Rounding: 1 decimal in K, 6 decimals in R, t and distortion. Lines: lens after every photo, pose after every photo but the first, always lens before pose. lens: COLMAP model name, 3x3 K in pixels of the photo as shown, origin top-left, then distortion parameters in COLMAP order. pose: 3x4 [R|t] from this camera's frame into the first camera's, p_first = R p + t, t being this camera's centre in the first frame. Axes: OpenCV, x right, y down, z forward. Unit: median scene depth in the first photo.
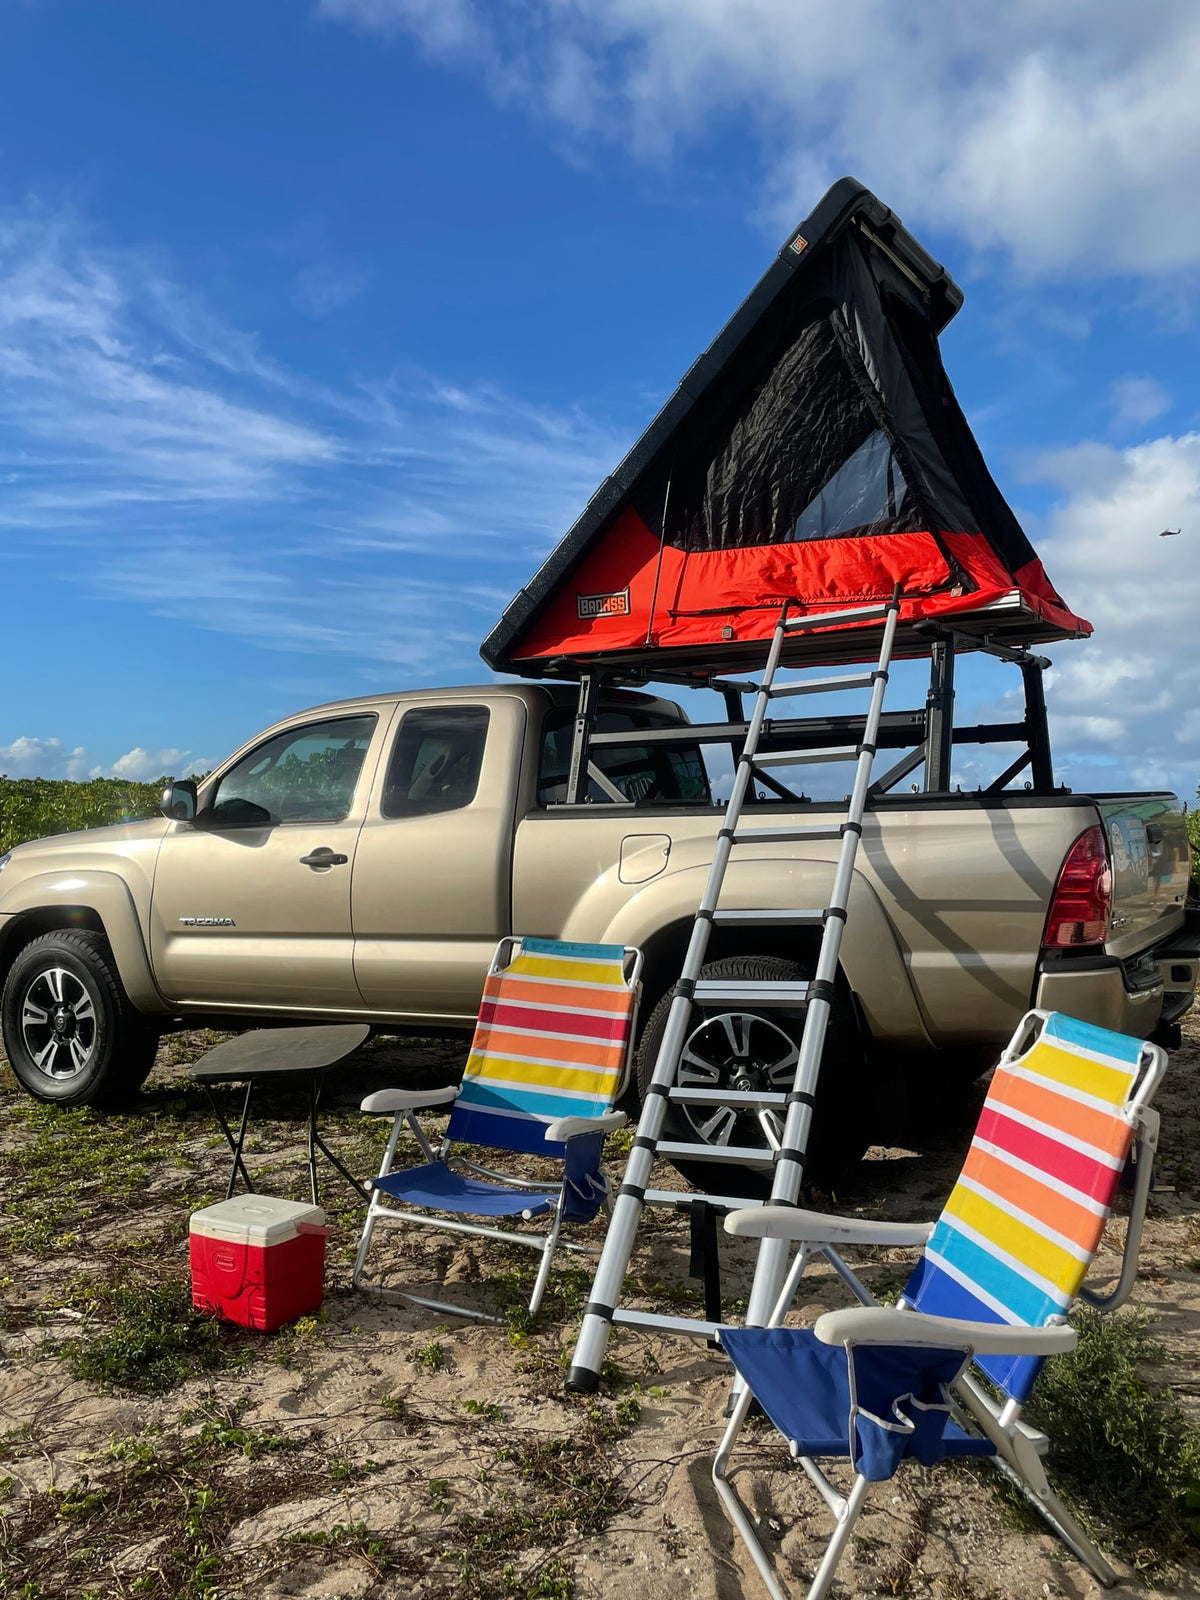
lens RADIAL K [[1435.4, 0, 605.1], [0, 1435.4, 783.4], [0, 0, 1]] dist [0.099264, -0.138568]
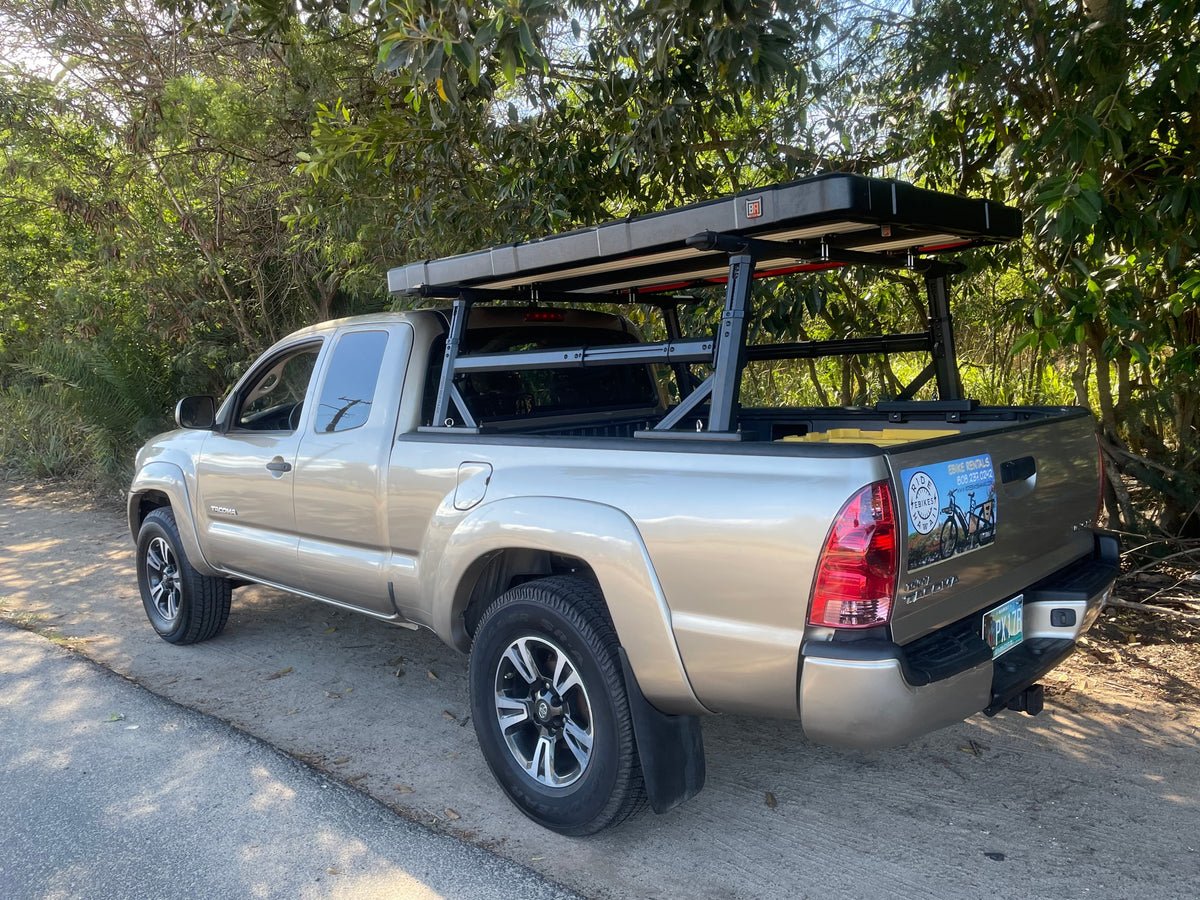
lens RADIAL K [[904.9, 0, 600.0], [0, 904.9, 450.0], [0, 0, 1]] dist [0.080461, -0.099019]
pose [[0.967342, 0.008159, -0.253342, 0.291978], [0.019857, 0.993971, 0.107834, -0.042686], [0.252694, -0.109343, 0.961348, 0.436326]]
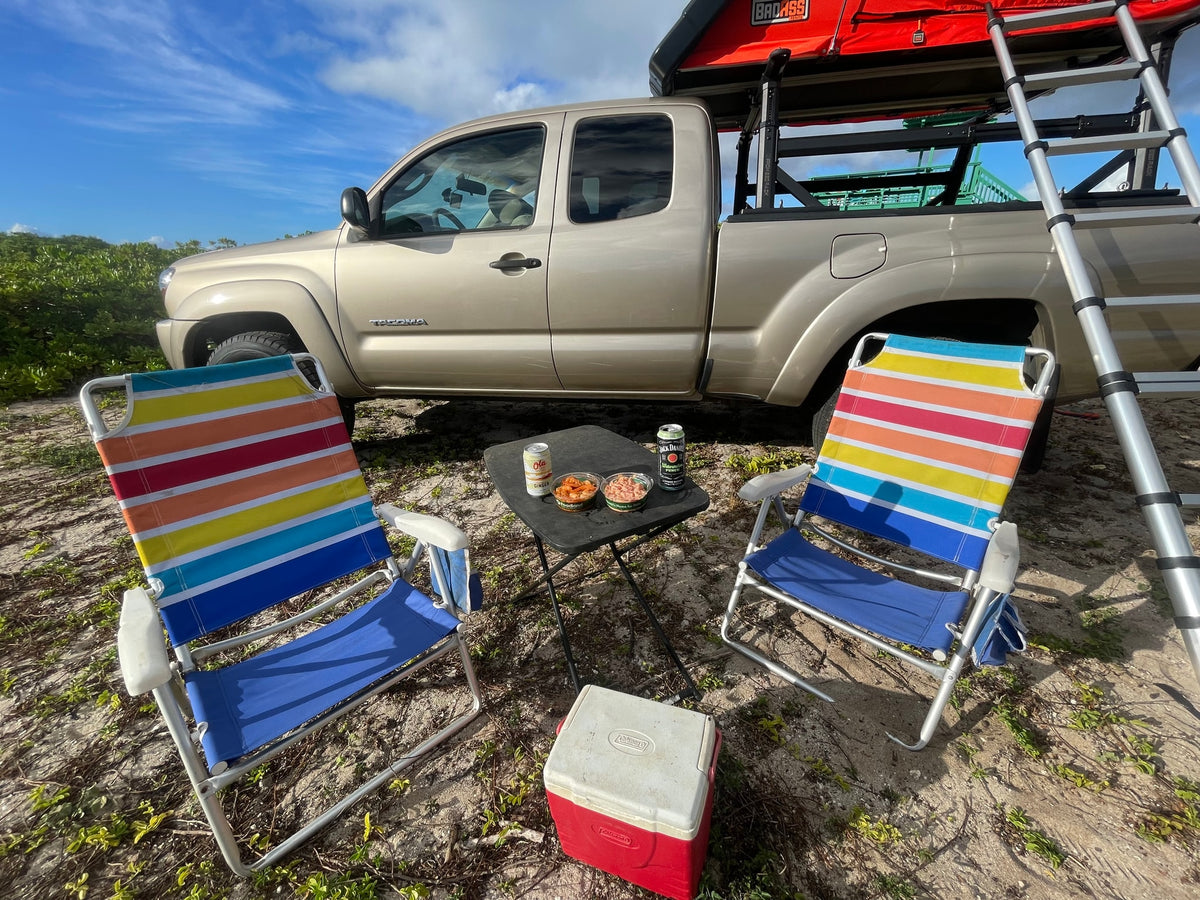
lens RADIAL K [[489.7, 0, 596.7], [0, 489.7, 449.6], [0, 0, 1]] dist [0.001158, -0.000181]
pose [[0.941539, -0.120152, 0.314751, -0.333216], [-0.002903, 0.931316, 0.364201, 0.058480], [-0.336892, -0.343823, 0.876521, 0.709319]]
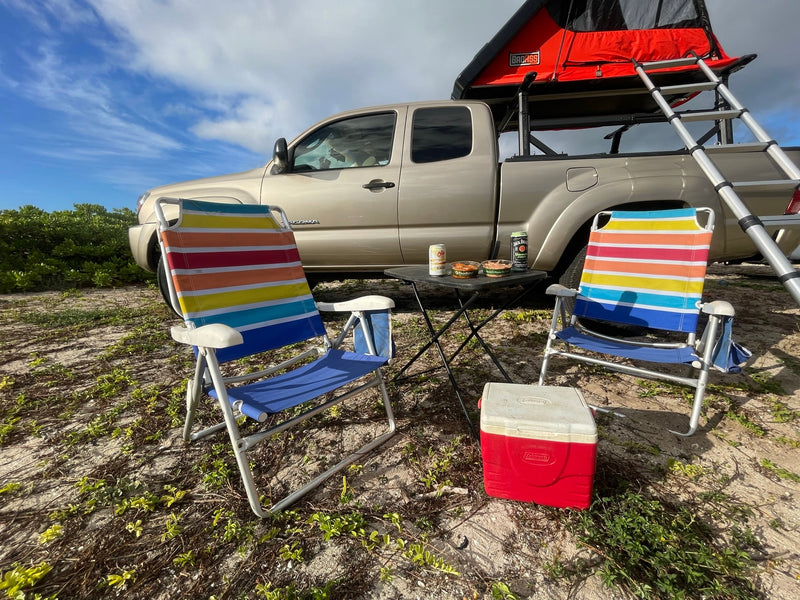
lens RADIAL K [[325.0, 0, 397.8], [0, 325.0, 299.6], [0, 0, 1]] dist [0.000470, 0.000254]
pose [[0.913337, -0.061577, 0.402522, -0.428944], [-0.013025, 0.983577, 0.180020, 0.149054], [-0.406996, -0.169661, 0.897535, 0.703082]]
